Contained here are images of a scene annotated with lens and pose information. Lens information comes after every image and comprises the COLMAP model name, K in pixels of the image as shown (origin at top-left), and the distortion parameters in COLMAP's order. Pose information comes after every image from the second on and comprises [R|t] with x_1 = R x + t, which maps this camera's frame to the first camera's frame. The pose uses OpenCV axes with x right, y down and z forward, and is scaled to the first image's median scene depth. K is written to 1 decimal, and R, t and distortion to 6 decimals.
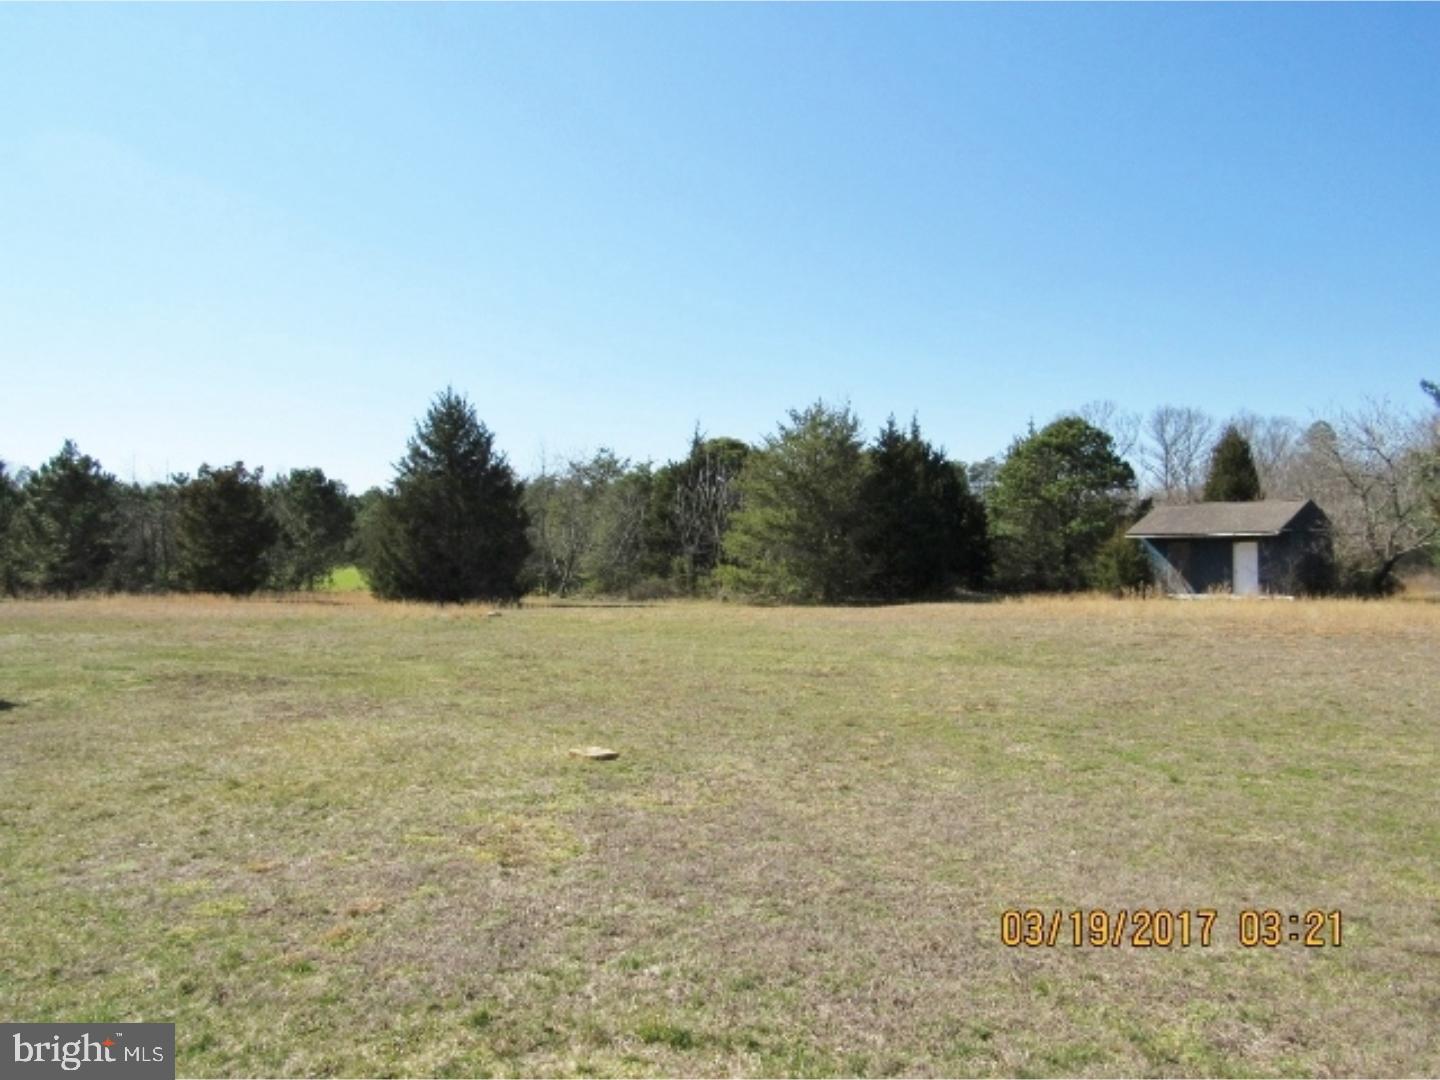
lens RADIAL K [[1032.3, 0, 716.9], [0, 1032.3, 542.2], [0, 0, 1]] dist [-0.025381, 0.003669]
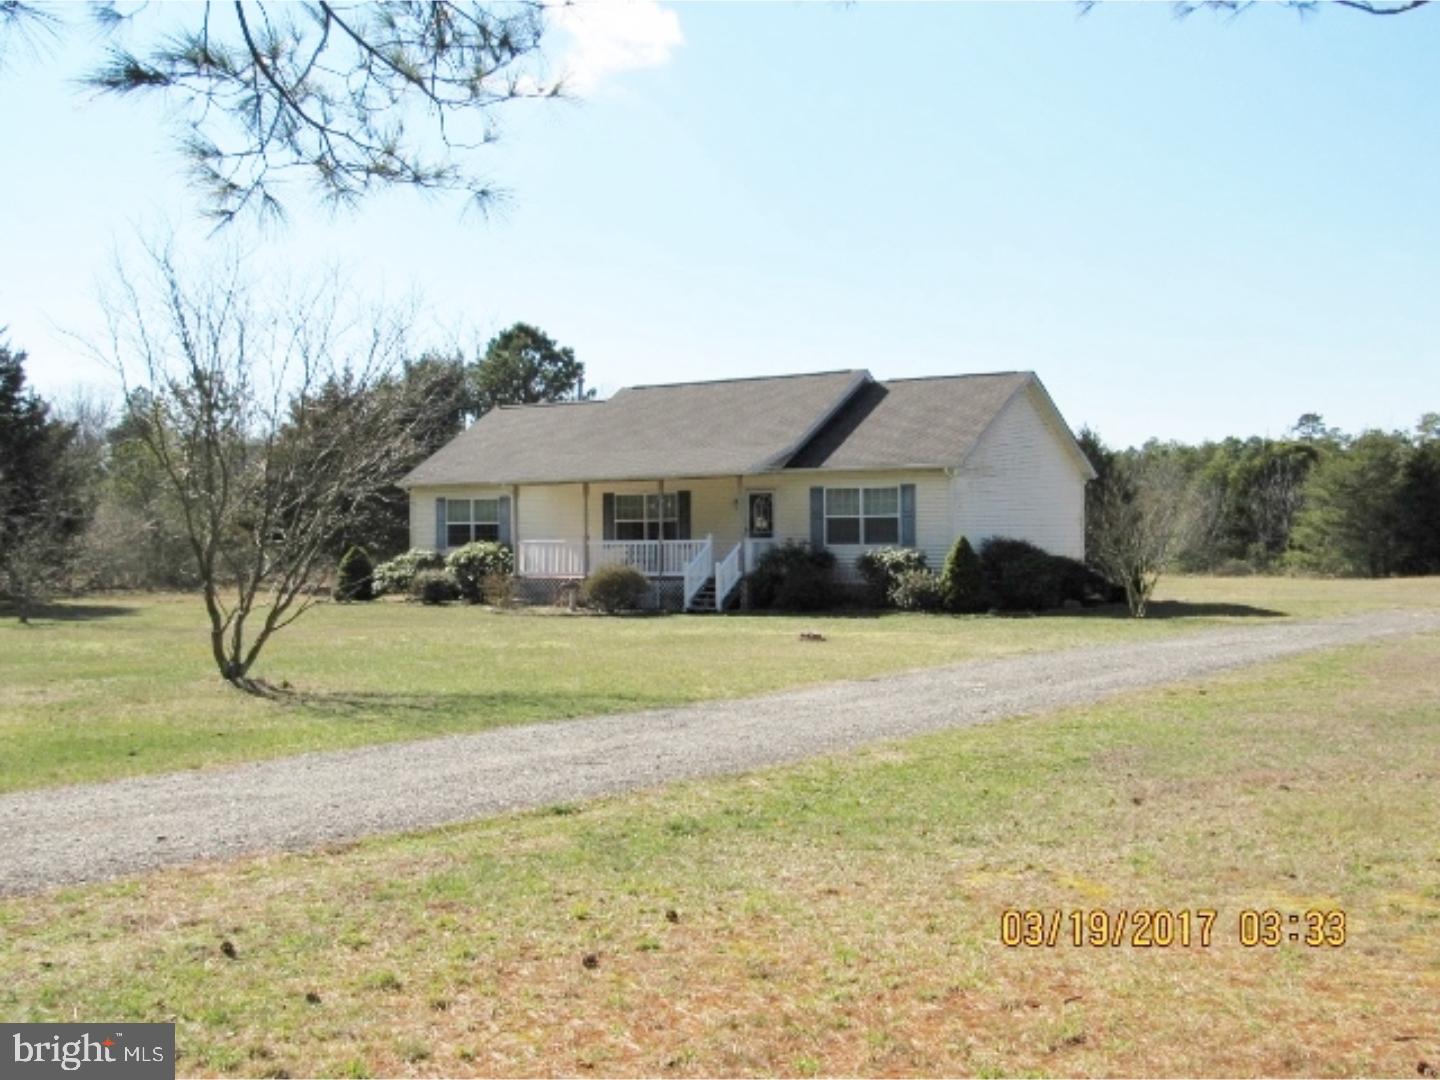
lens RADIAL K [[1622.5, 0, 720.0], [0, 1622.5, 540.0], [0, 0, 1]] dist [0.000750, -0.007643]
pose [[0.944830, -0.003847, -0.327538, -0.004557], [0.009980, 0.999805, 0.017047, -0.032457], [0.327408, -0.019375, 0.944684, -1.172764]]
